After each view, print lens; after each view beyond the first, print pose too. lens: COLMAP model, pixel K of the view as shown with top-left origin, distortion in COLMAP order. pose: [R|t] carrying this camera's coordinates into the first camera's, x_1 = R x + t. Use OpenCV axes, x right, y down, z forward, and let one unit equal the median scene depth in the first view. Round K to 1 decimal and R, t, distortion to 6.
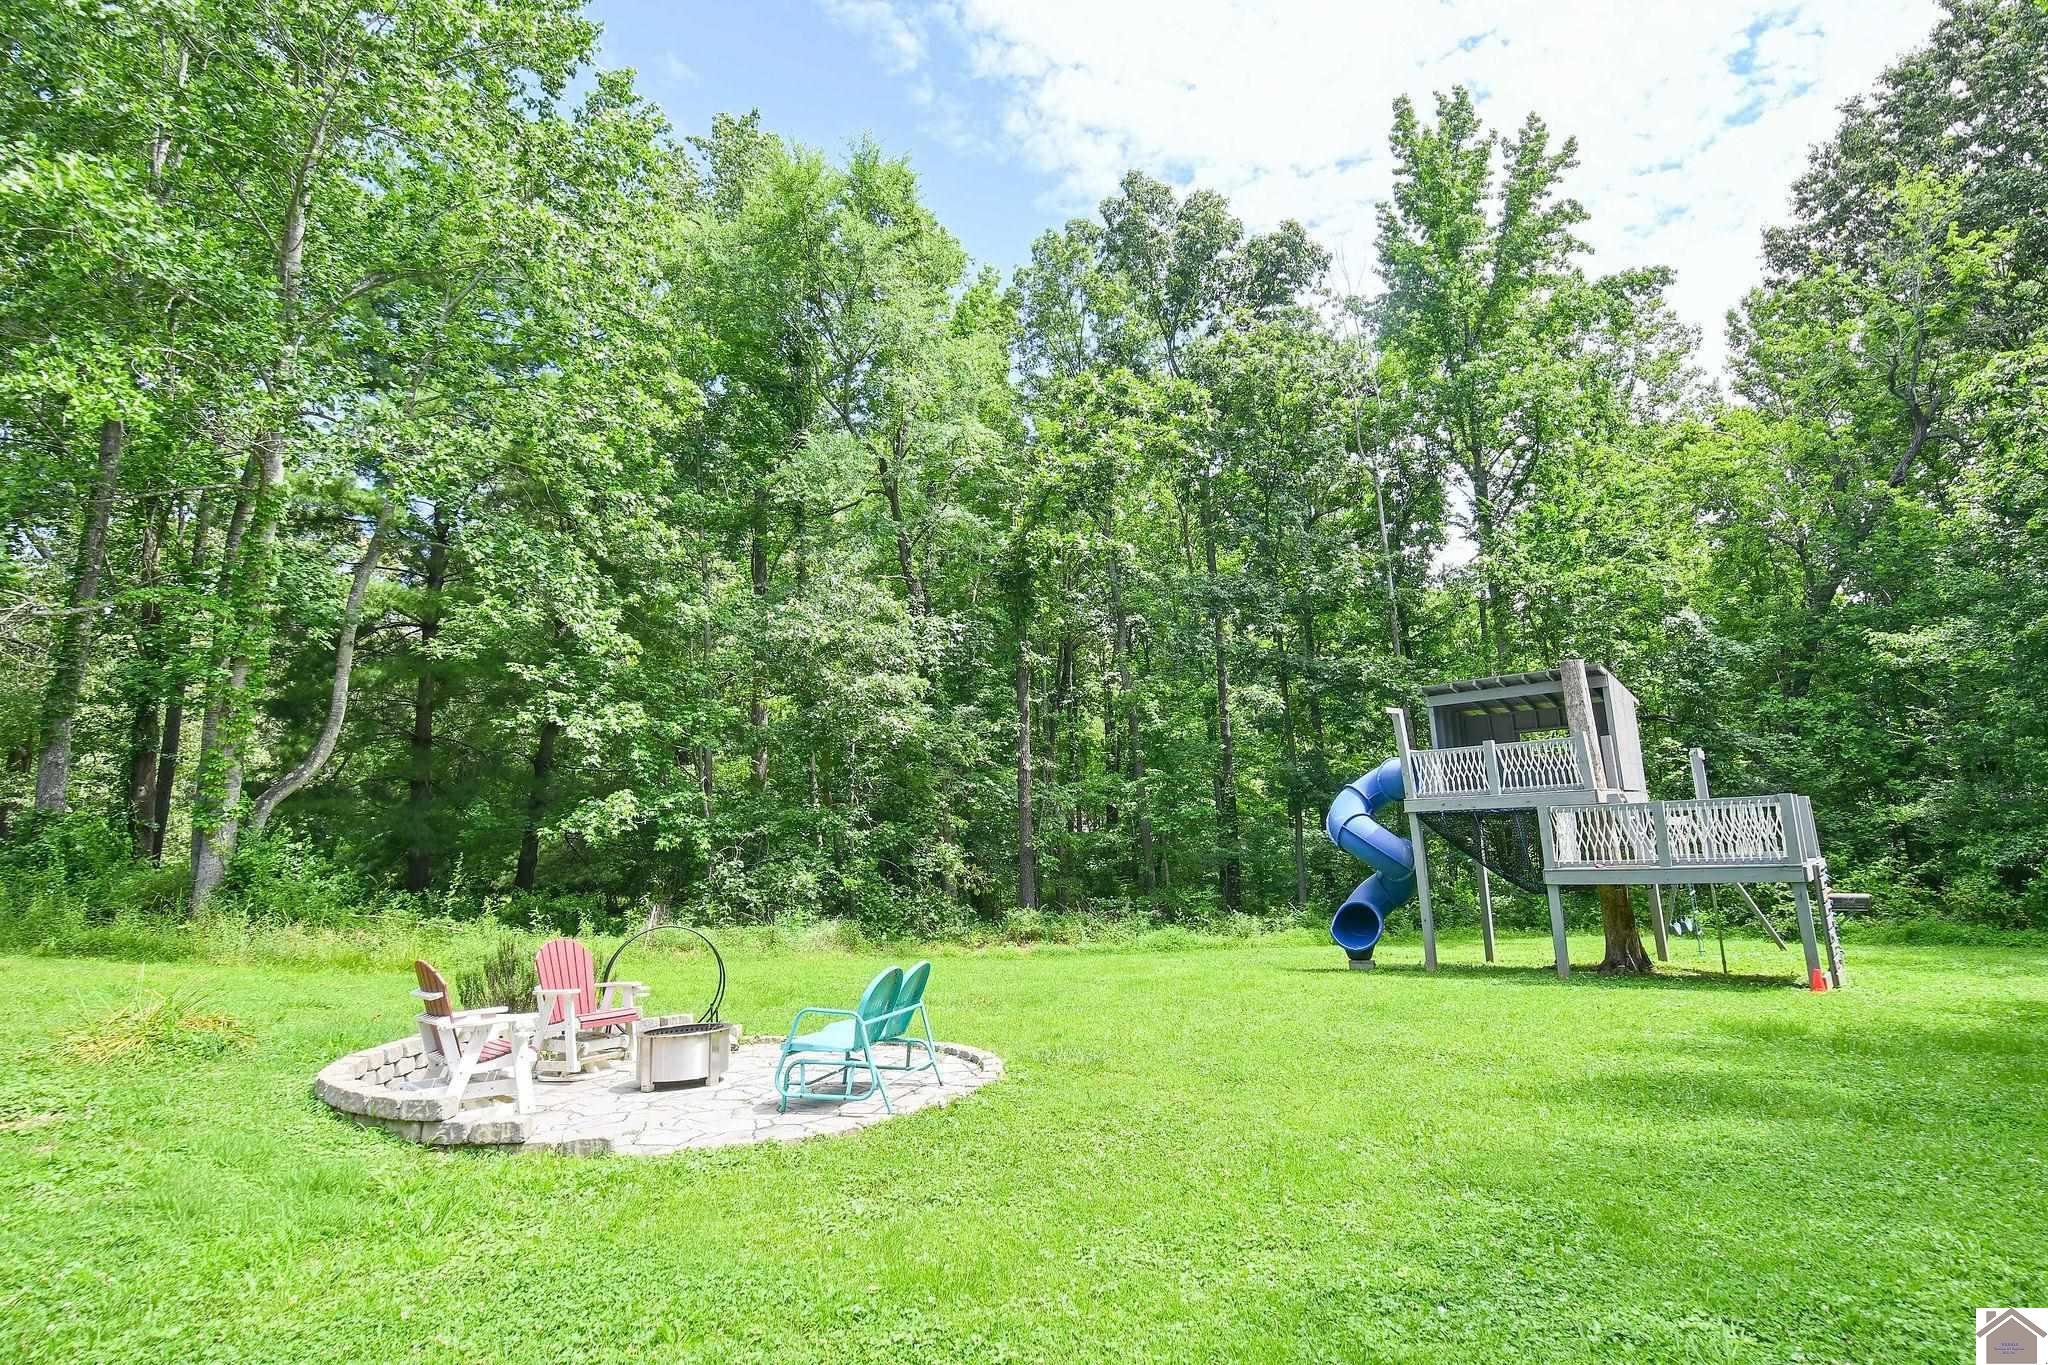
lens RADIAL K [[859.2, 0, 1024.3], [0, 859.2, 697.7], [0, 0, 1]] dist [-0.020203, -0.000033]
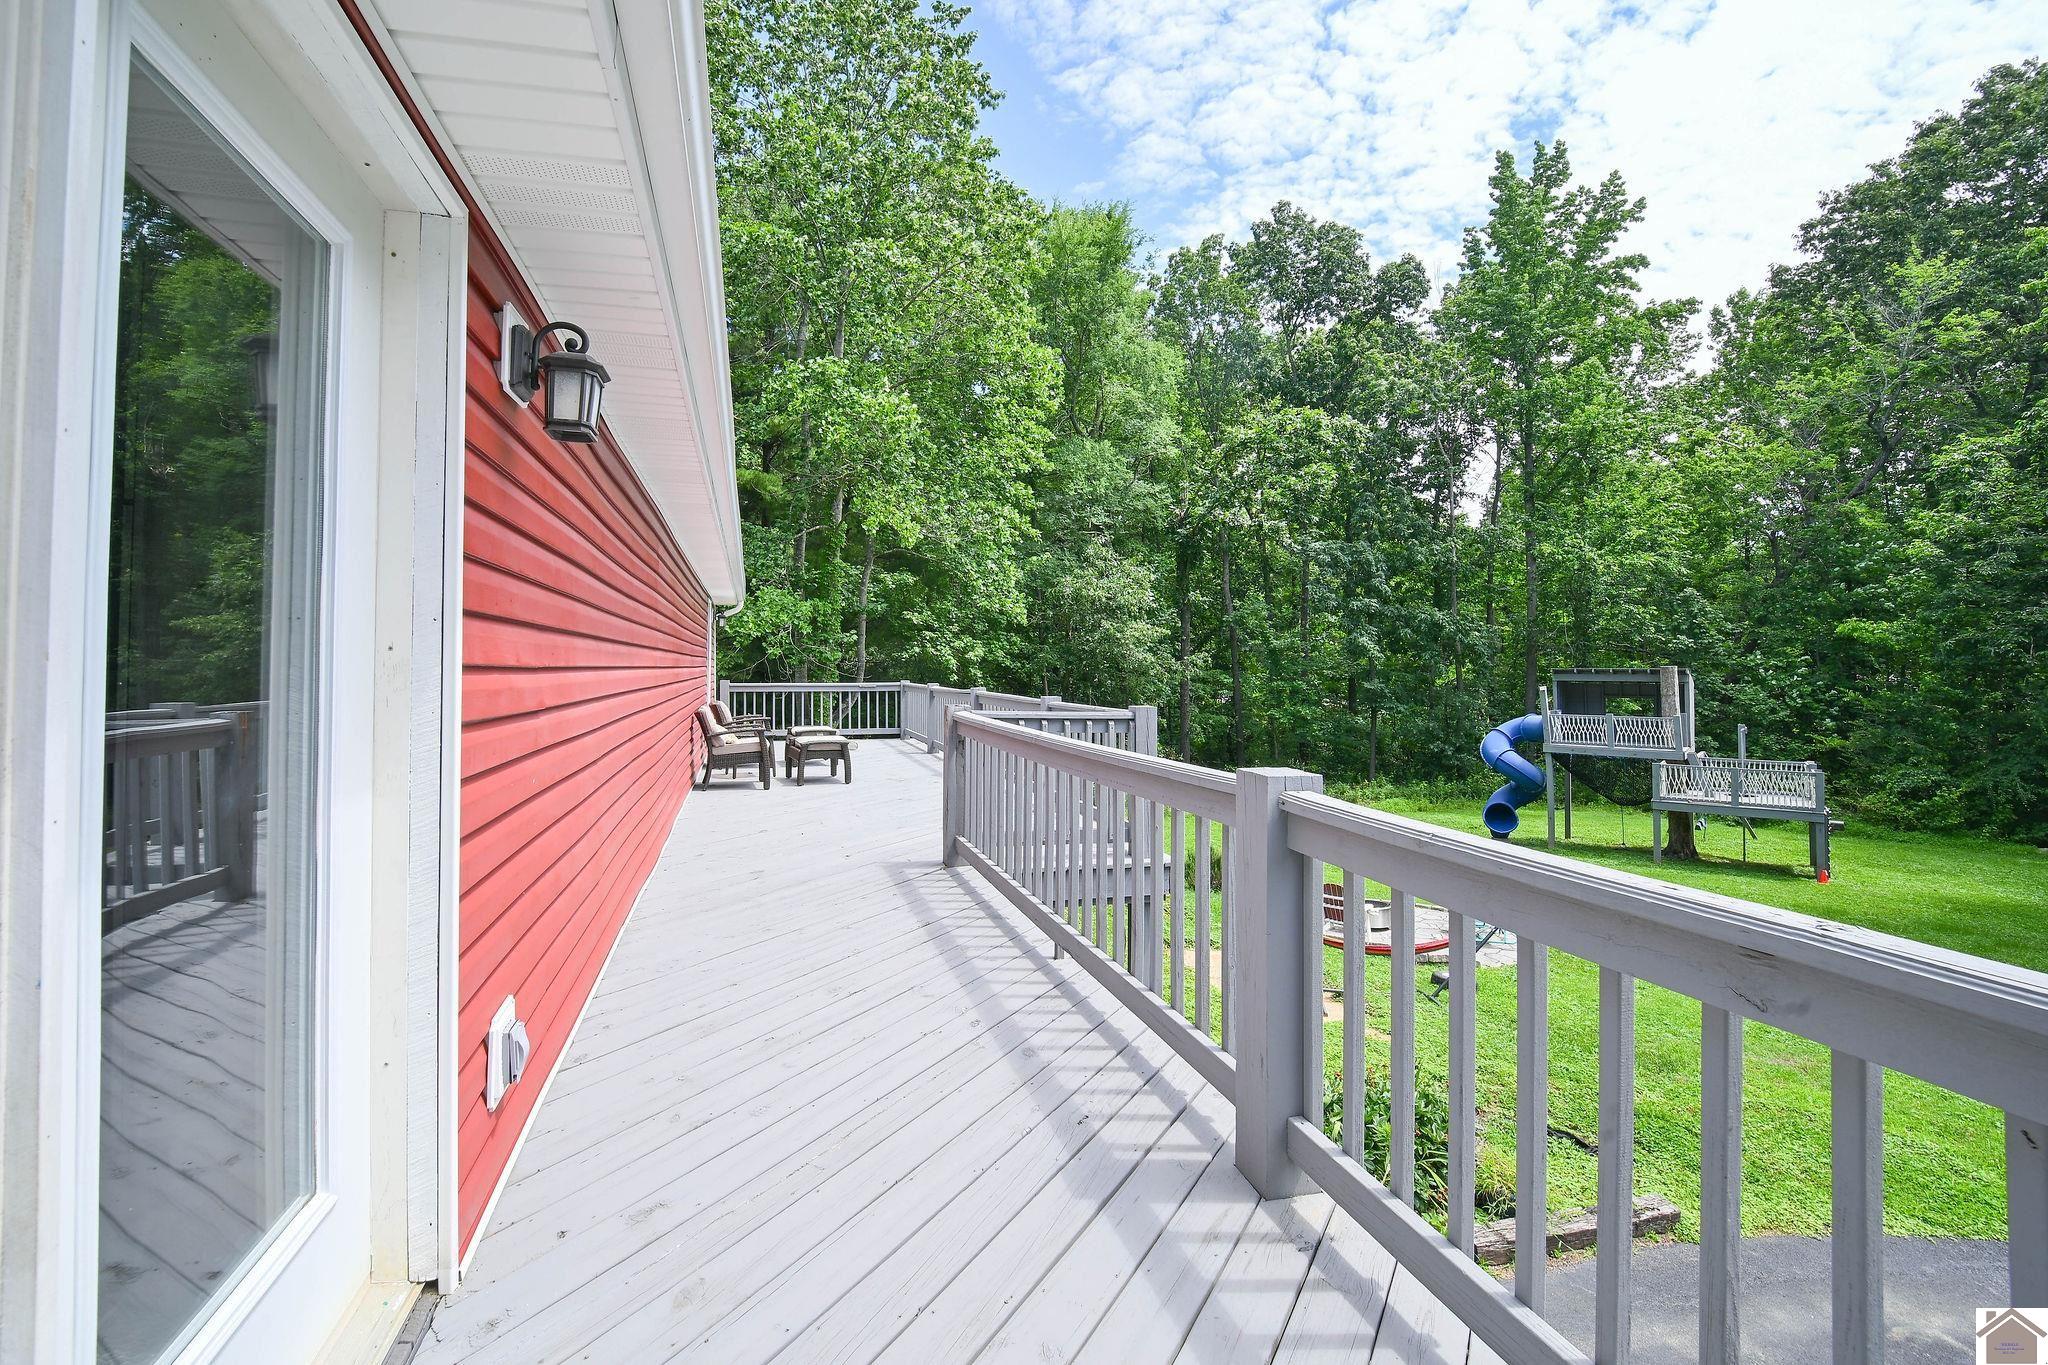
lens RADIAL K [[710.6, 0, 1025.0], [0, 710.6, 655.8], [0, 0, 1]] dist [-0.000304, -0.000069]
pose [[0.999222, 0.036309, 0.015395, -0.372686], [-0.038084, 0.989764, 0.137536, -0.128295], [-0.010243, -0.138016, 0.990377, -0.189803]]
